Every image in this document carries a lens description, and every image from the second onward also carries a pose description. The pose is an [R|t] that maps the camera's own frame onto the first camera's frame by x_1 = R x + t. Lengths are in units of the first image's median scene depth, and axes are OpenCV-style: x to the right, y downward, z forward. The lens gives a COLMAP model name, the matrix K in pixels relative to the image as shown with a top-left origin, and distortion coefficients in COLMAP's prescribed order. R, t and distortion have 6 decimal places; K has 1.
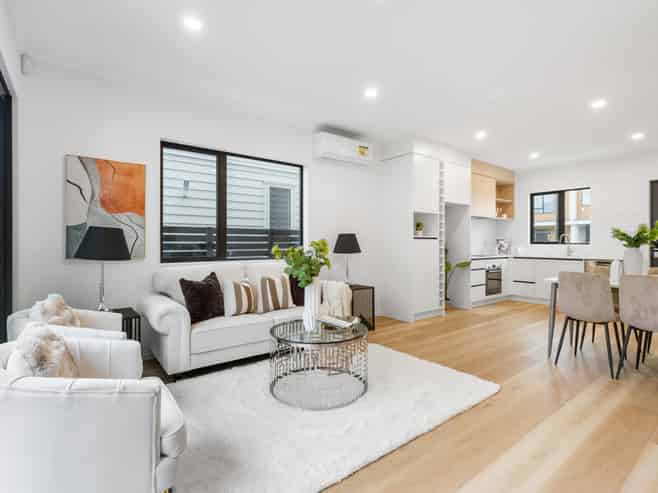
lens RADIAL K [[339.3, 0, 331.5], [0, 339.3, 246.1], [0, 0, 1]] dist [0.010483, 0.000291]
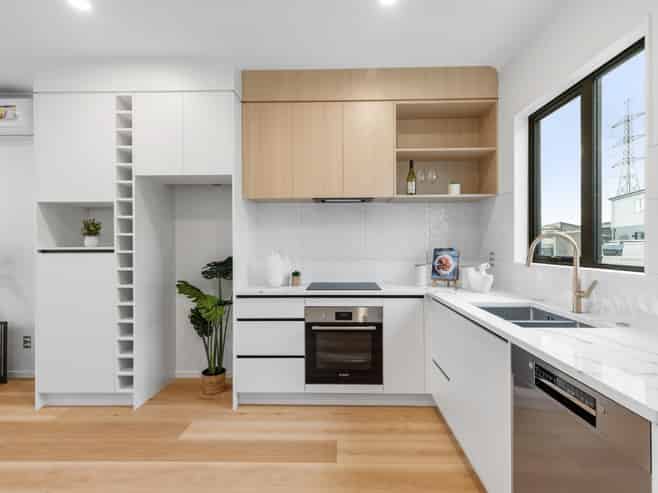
lens RADIAL K [[339.3, 0, 331.5], [0, 339.3, 246.1], [0, 0, 1]] dist [0.010483, 0.000291]
pose [[0.768327, 0.004143, -0.640045, 0.870046], [0.001271, 0.999967, 0.007998, -0.034104], [0.640057, -0.006958, 0.768296, 0.806695]]
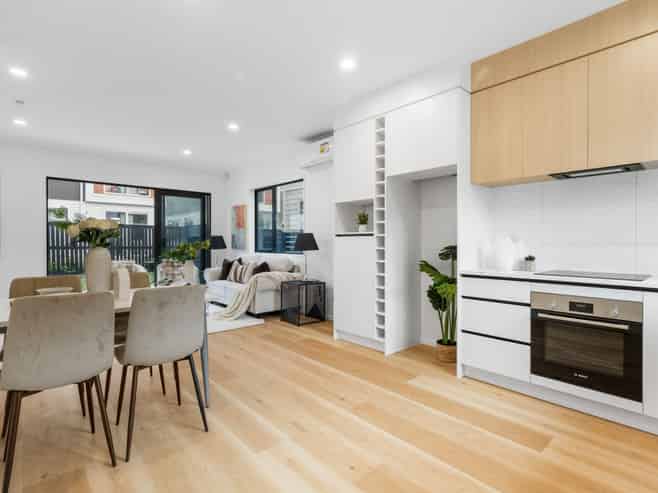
lens RADIAL K [[339.3, 0, 331.5], [0, 339.3, 246.1], [0, 0, 1]] dist [0.010483, 0.000291]
pose [[0.065913, 0.015961, -0.997698, 0.971259], [0.000651, 0.999871, 0.016039, -0.011597], [0.997825, -0.001707, 0.065894, 0.858572]]
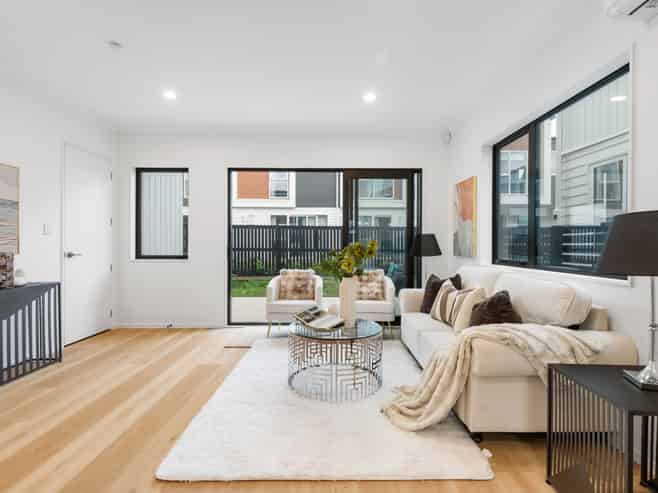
lens RADIAL K [[339.3, 0, 331.5], [0, 339.3, 246.1], [0, 0, 1]] dist [0.010483, 0.000291]
pose [[-0.611308, 0.006705, -0.791364, 0.415671], [0.002235, 0.999975, 0.006746, -0.008869], [0.791390, 0.002355, -0.611308, 0.816230]]
